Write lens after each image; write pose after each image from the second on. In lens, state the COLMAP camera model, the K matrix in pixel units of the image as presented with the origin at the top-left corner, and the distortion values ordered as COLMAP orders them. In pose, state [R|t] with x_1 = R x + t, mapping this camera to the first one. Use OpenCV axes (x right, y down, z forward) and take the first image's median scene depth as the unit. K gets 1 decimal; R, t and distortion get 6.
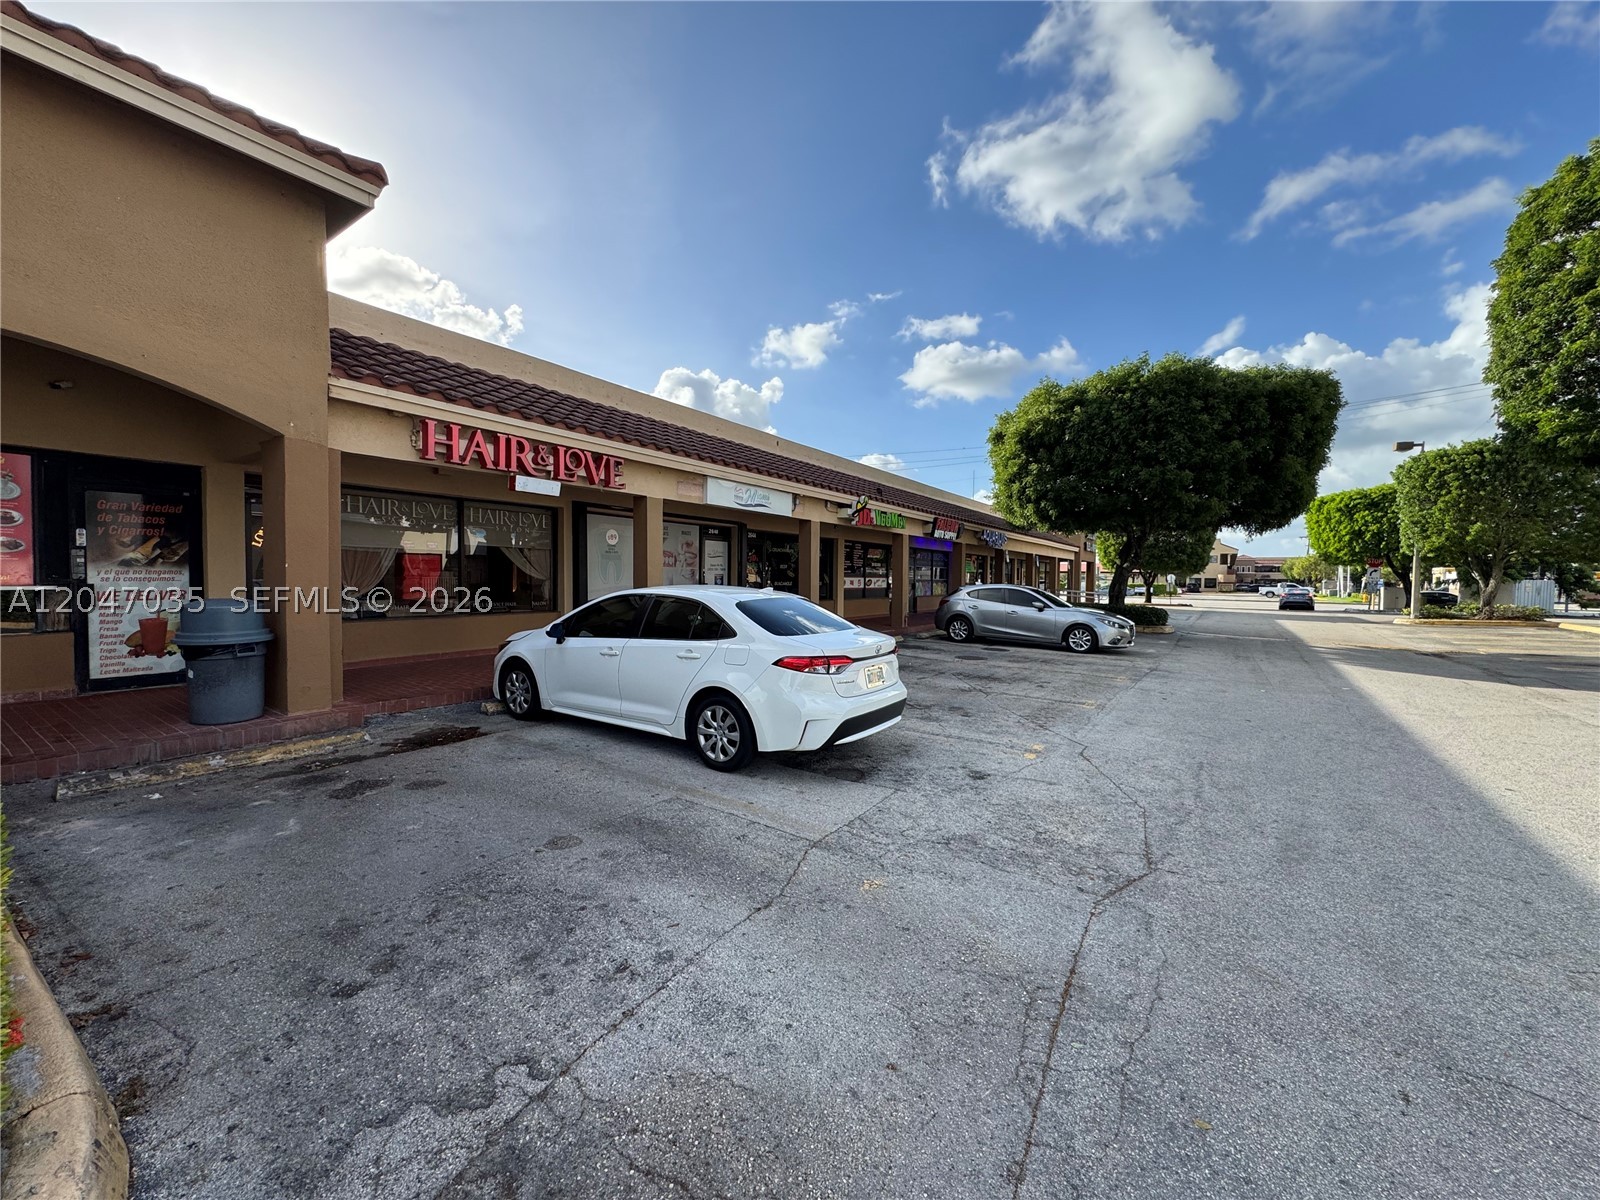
lens RADIAL K [[638.5, 0, 799.0], [0, 638.5, 599.3], [0, 0, 1]] dist [-0.002619, 0.000215]
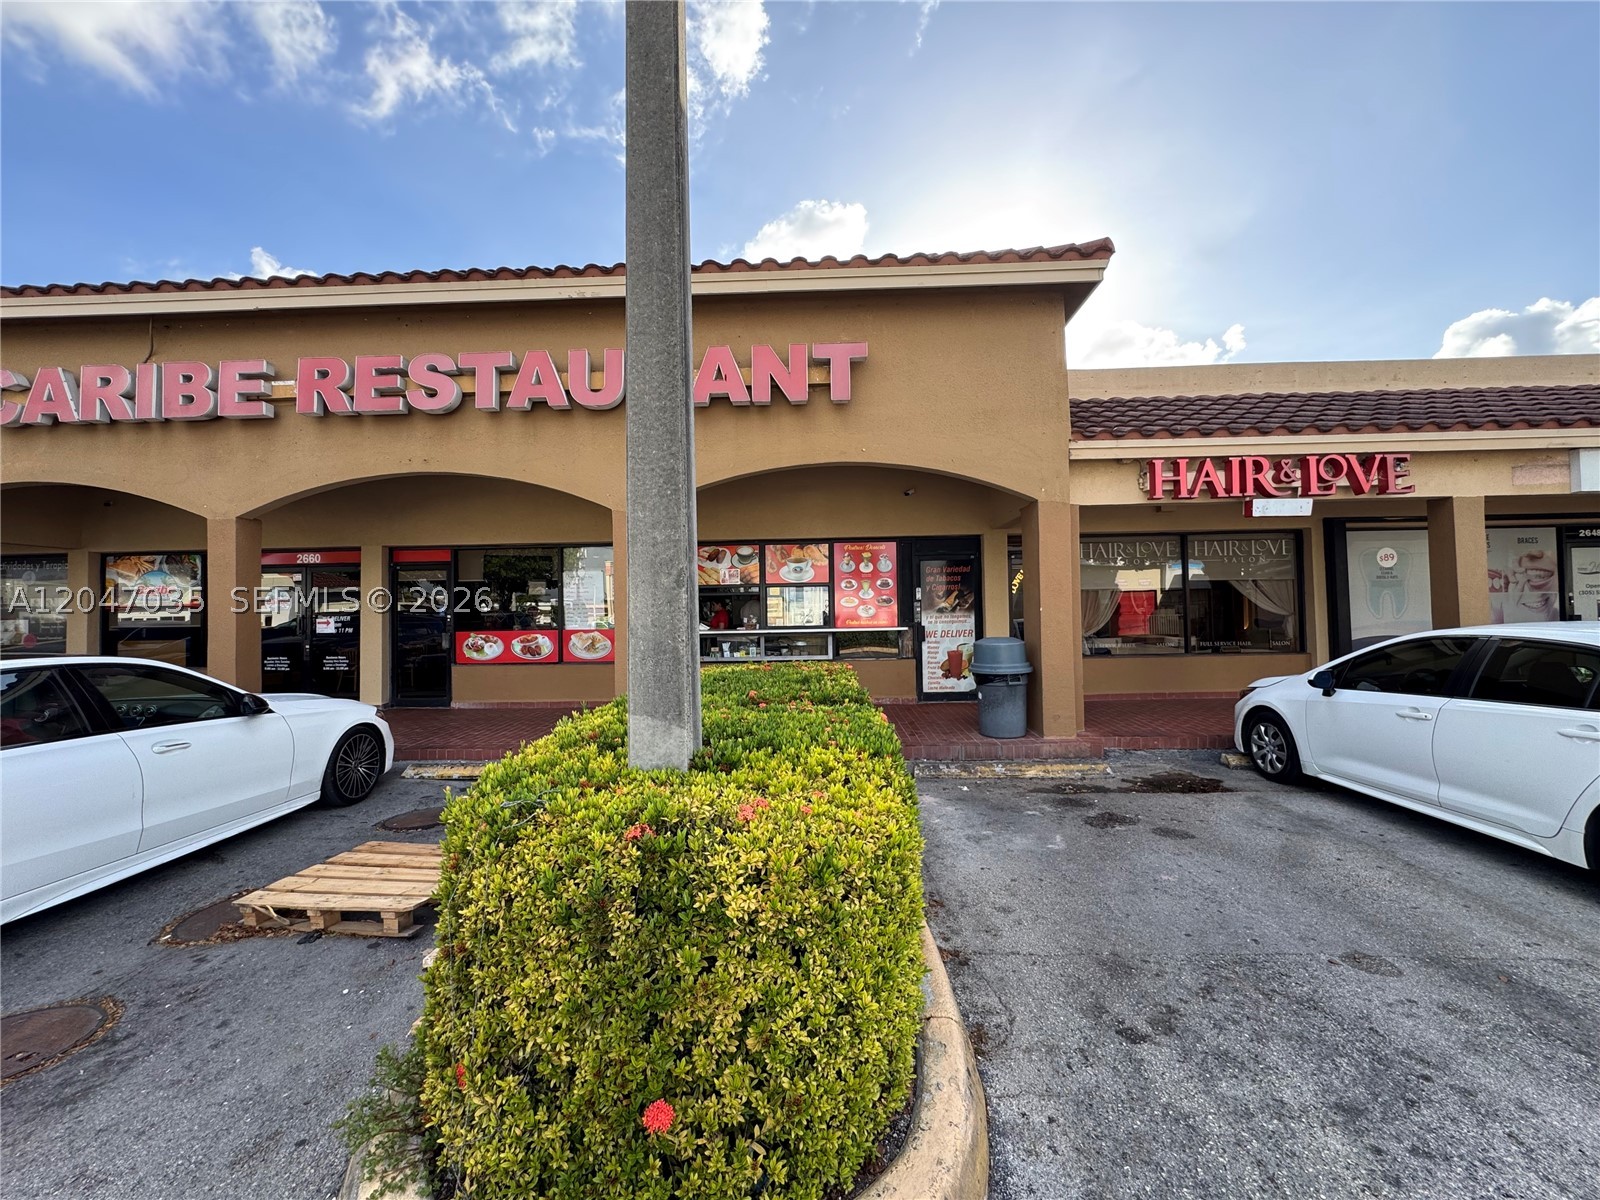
lens RADIAL K [[638.5, 0, 799.0], [0, 638.5, 599.3], [0, 0, 1]] dist [-0.002619, 0.000215]
pose [[0.529193, -0.040820, -0.847519, -0.032198], [-0.005555, 0.998654, -0.051568, -0.006438], [0.848483, 0.031997, 0.528254, -0.000805]]
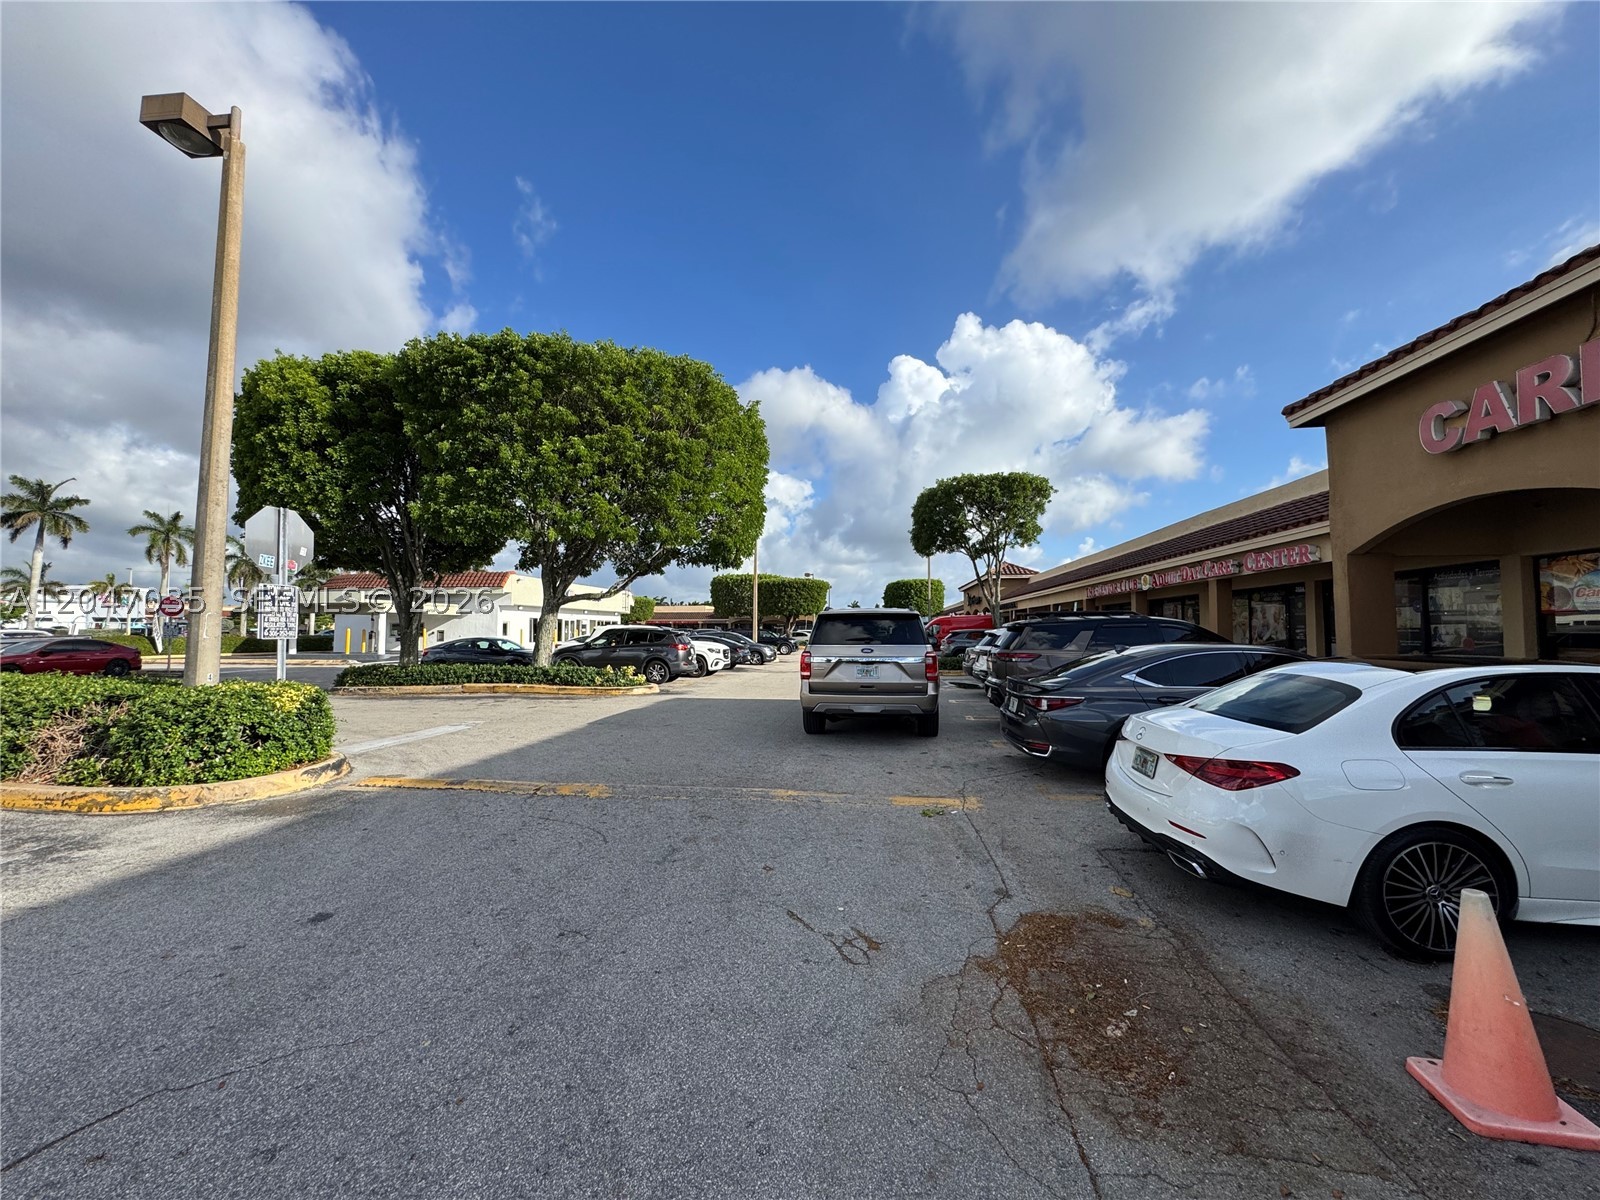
lens RADIAL K [[636.6, 0, 799.3], [0, 636.6, 599.2], [0, 0, 1]] dist [-0.003324, 0.000021]
pose [[-0.893789, -0.032891, -0.447280, -0.020462], [-0.024573, 0.999401, -0.024387, -0.007619], [0.447814, -0.010806, -0.894061, -0.056637]]
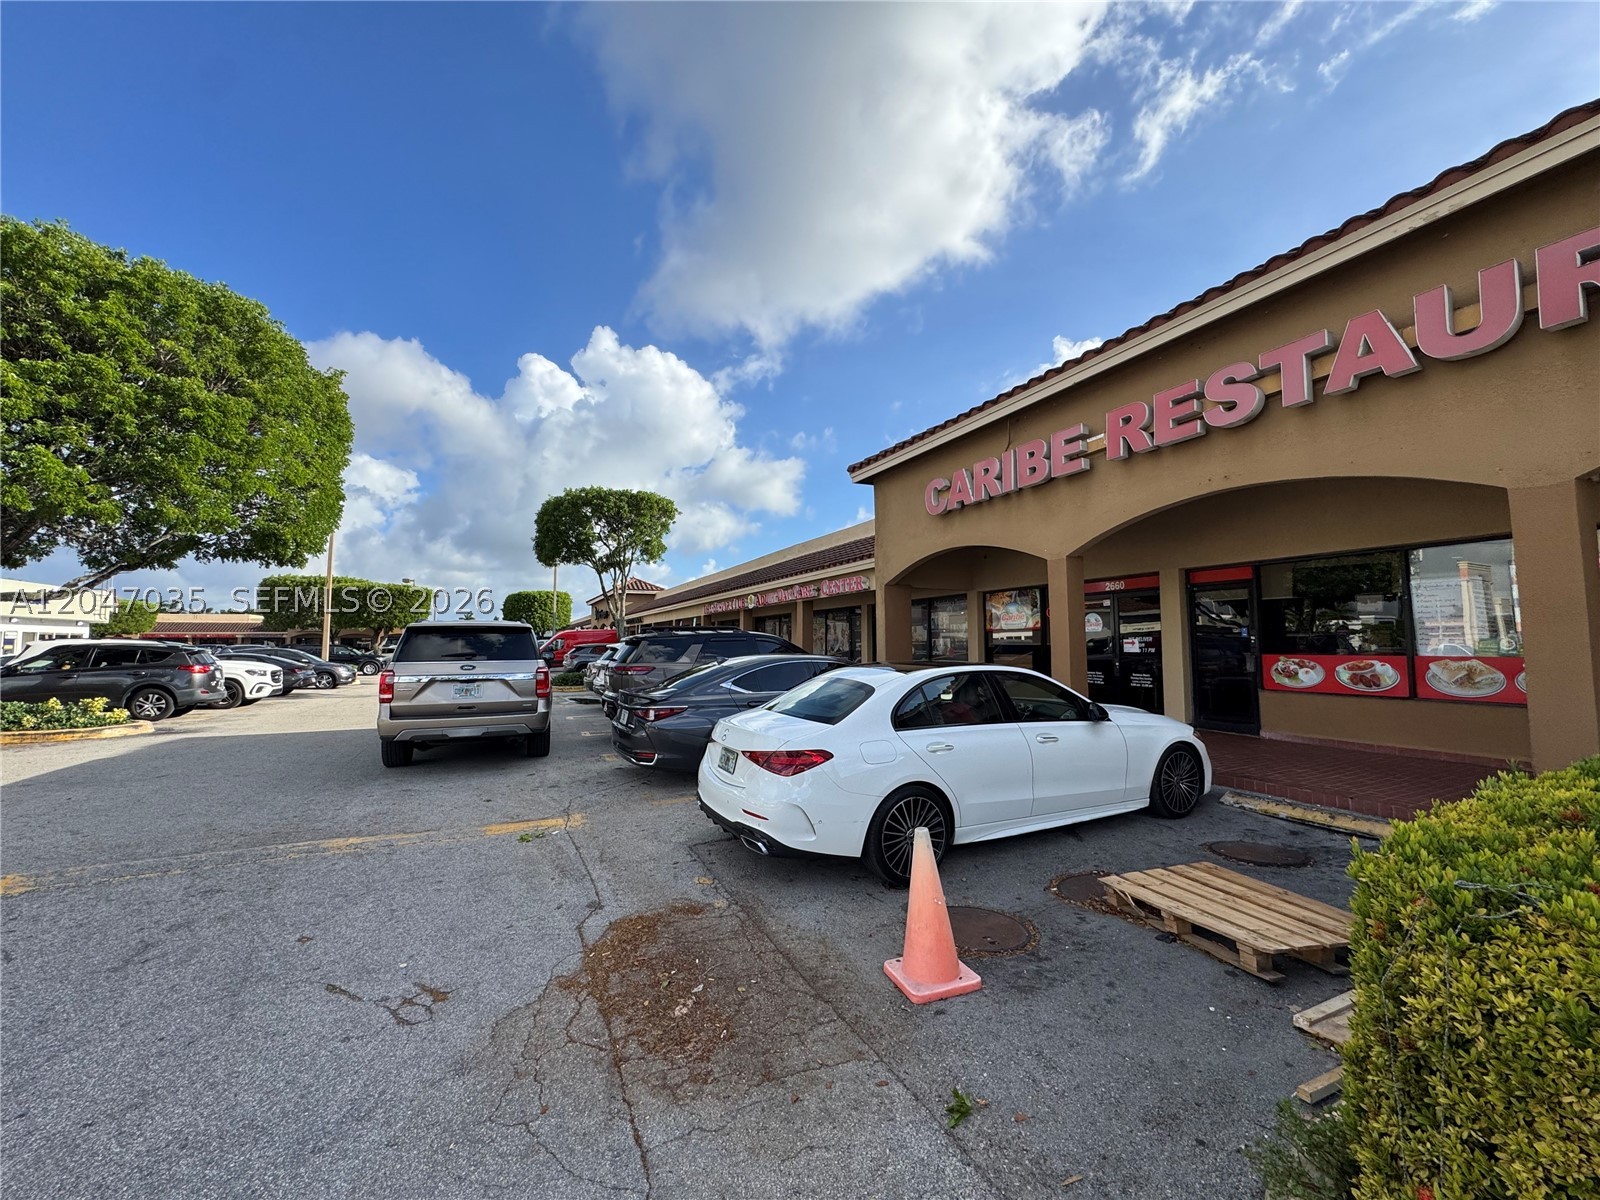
lens RADIAL K [[636.6, 0, 799.3], [0, 636.6, 599.2], [0, 0, 1]] dist [-0.003324, 0.000021]
pose [[-0.514042, -0.068530, -0.855023, -0.032811], [-0.028710, 0.997619, -0.062699, -0.007097], [0.857285, -0.007682, -0.514786, -0.034743]]
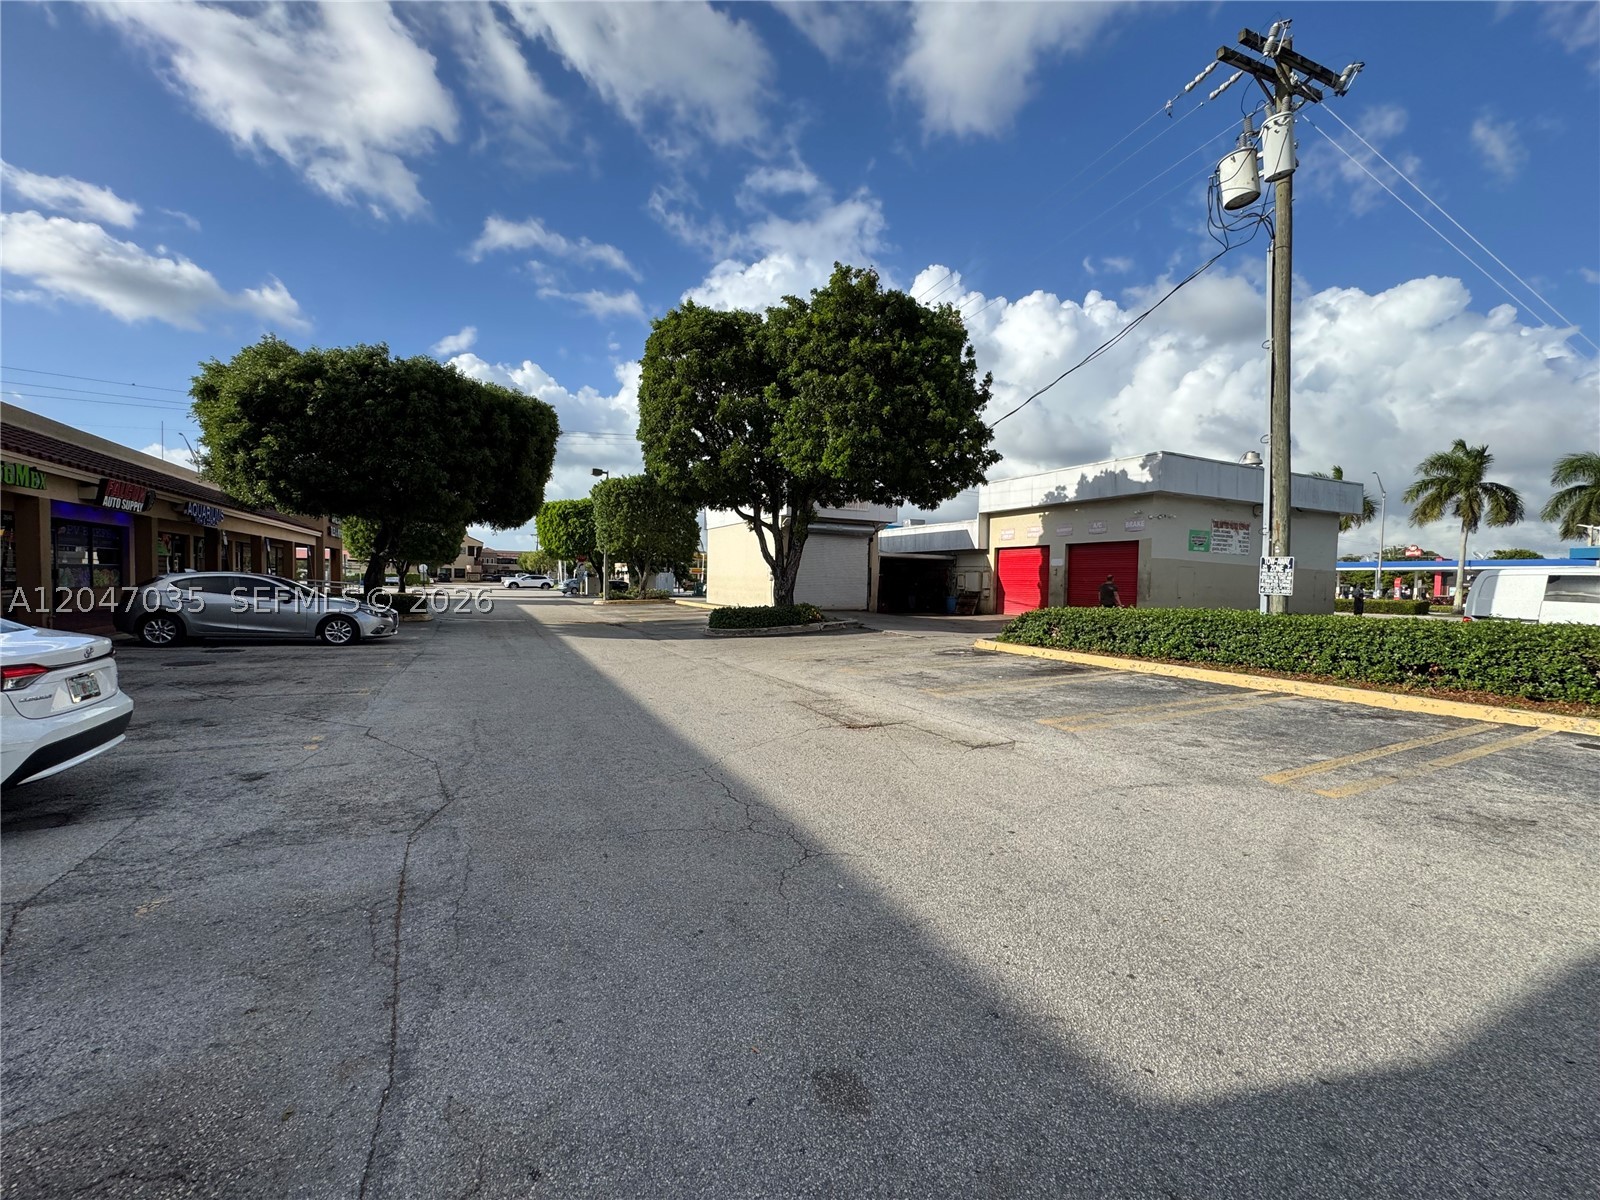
lens RADIAL K [[638.5, 0, 799.2], [0, 638.5, 596.9], [0, 0, 1]] dist [-0.001616, 0.000159]
pose [[0.486368, -0.024627, 0.873407, -0.092192], [0.014214, 0.999693, 0.020273, 0.004745], [-0.873639, 0.002555, 0.486569, -0.097126]]
